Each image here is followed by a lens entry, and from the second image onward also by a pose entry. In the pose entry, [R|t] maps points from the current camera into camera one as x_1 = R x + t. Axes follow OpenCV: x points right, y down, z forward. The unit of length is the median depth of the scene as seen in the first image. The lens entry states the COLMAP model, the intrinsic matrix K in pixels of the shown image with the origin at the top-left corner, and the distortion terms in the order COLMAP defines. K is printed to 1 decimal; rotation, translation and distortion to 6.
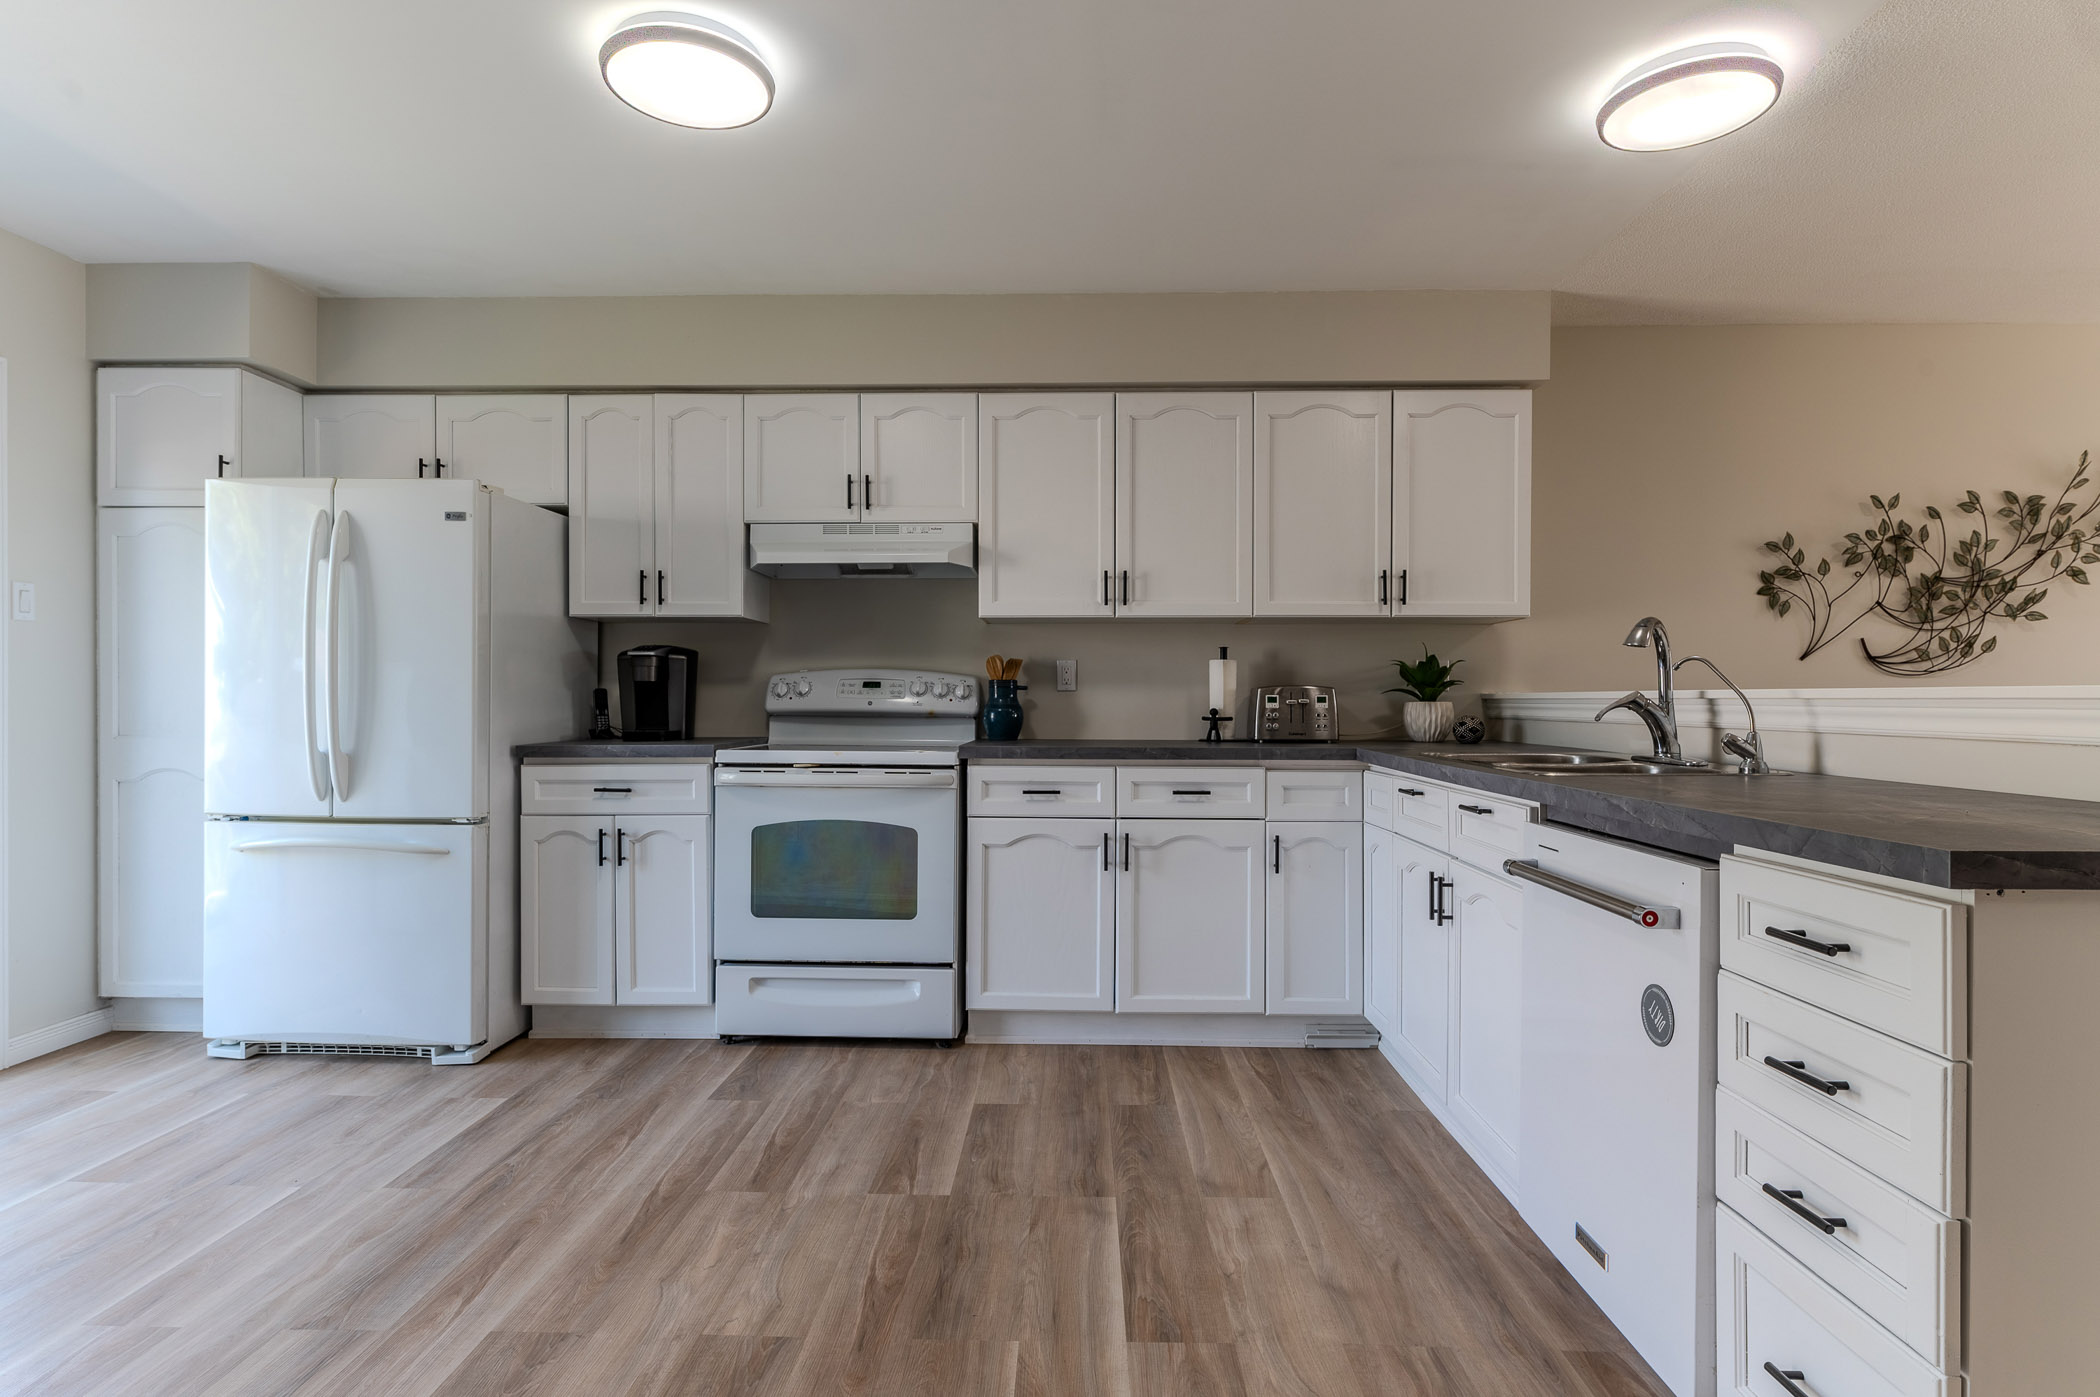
lens RADIAL K [[1075.0, 0, 1050.0], [0, 1075.0, 698.5], [0, 0, 1]] dist [-0.000649, -0.000333]
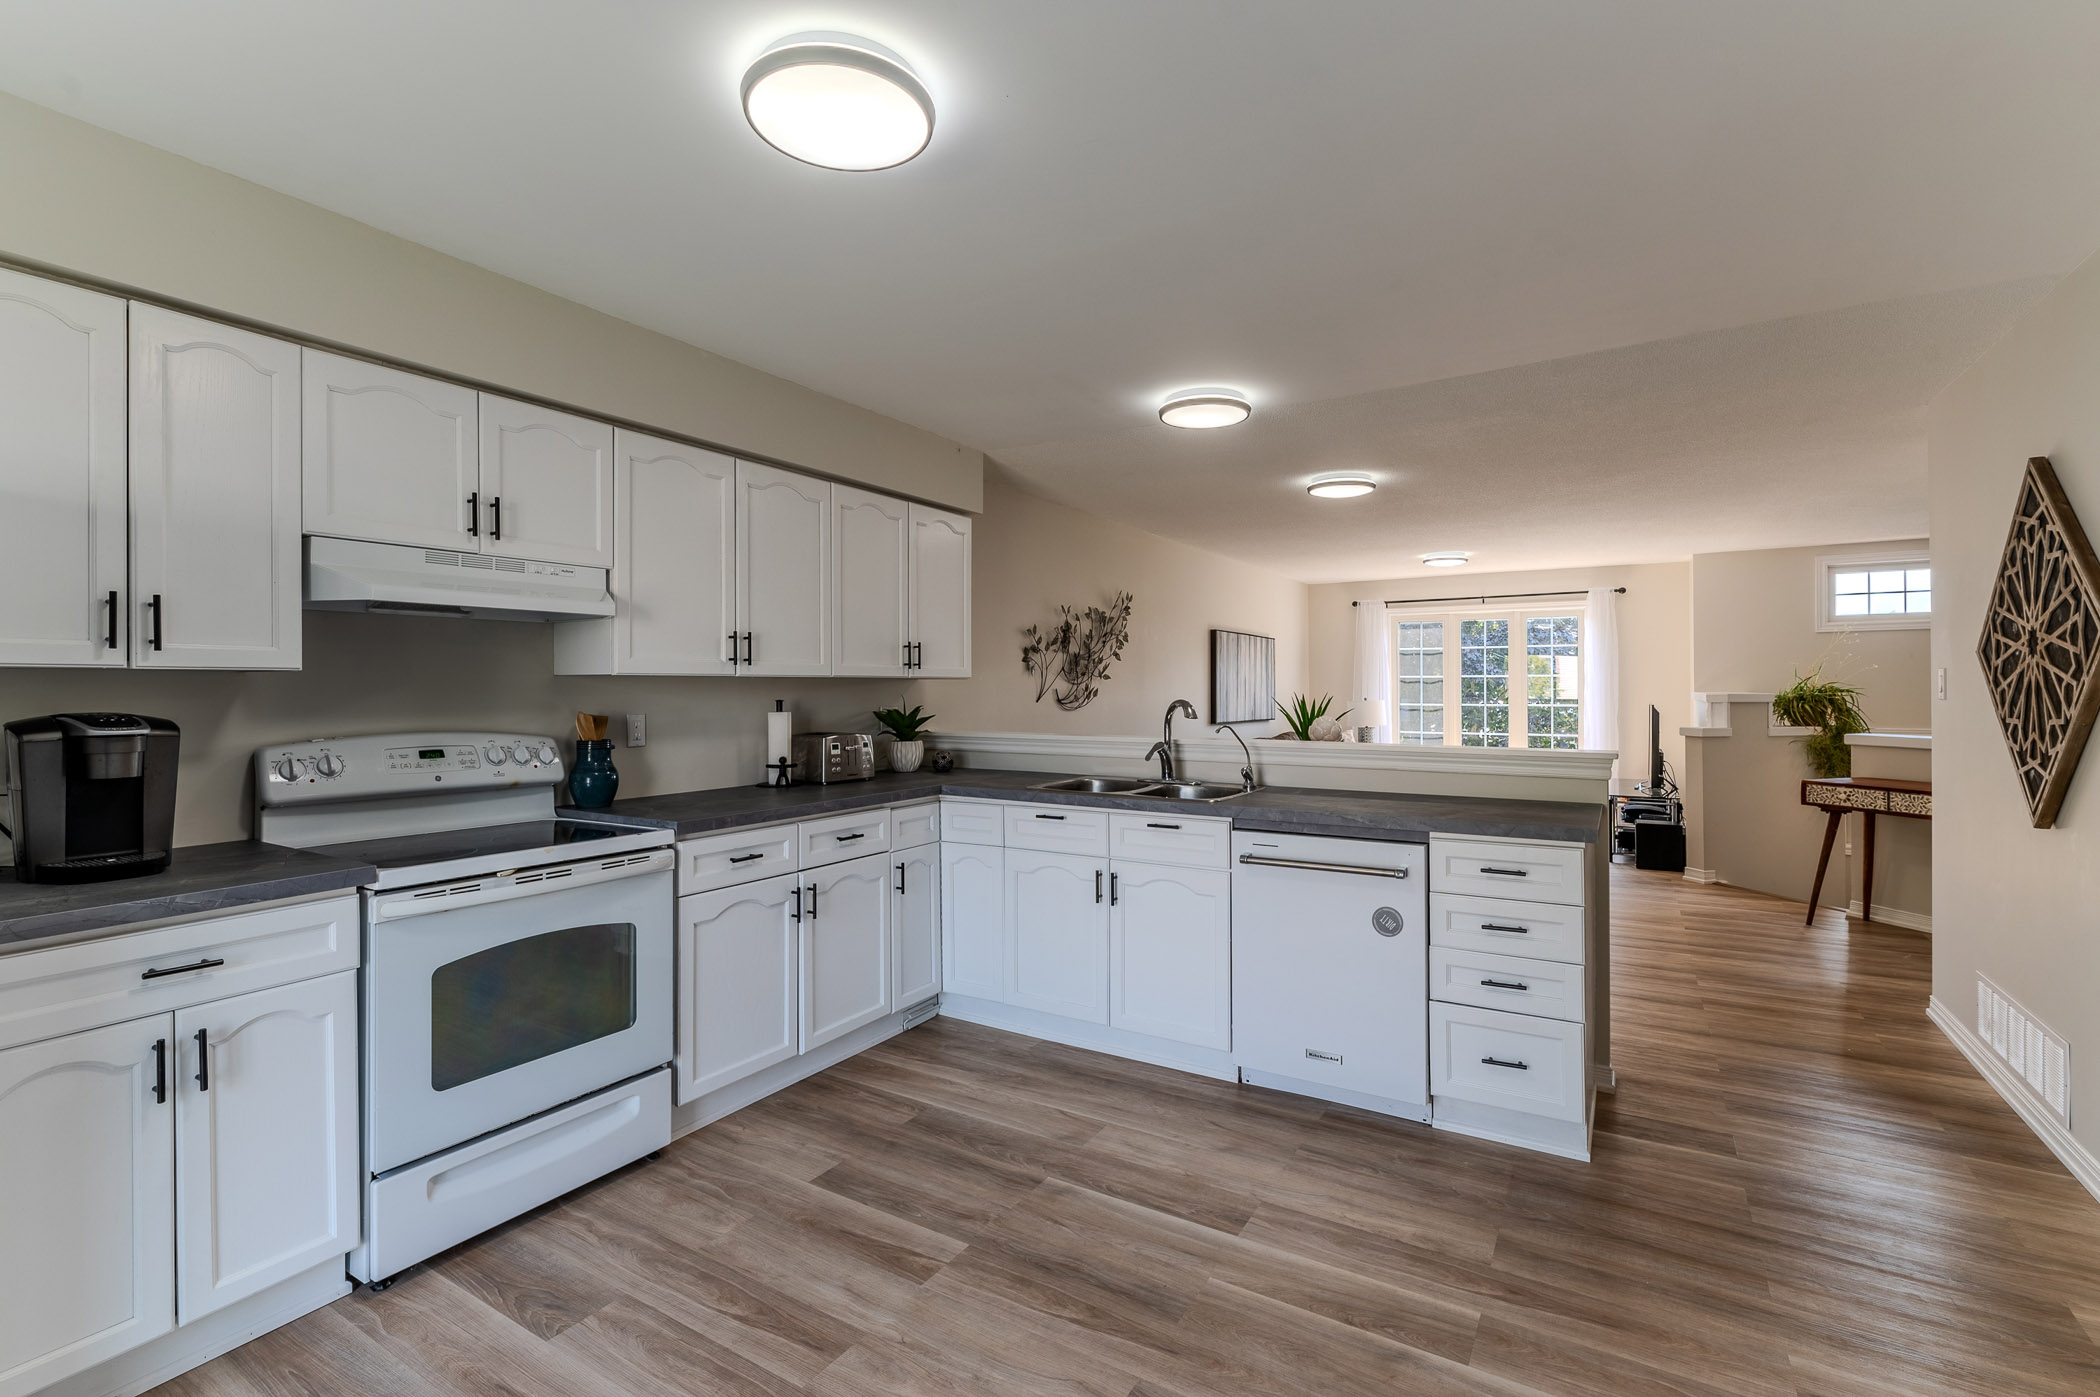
lens RADIAL K [[935.4, 0, 1049.8], [0, 935.4, 679.3], [0, 0, 1]] dist [0.001163, -0.000104]
pose [[0.503677, 0.005391, 0.863875, -0.609362], [0.001369, 0.999974, -0.007038, -0.071430], [-0.863891, 0.004727, 0.503657, 0.315176]]
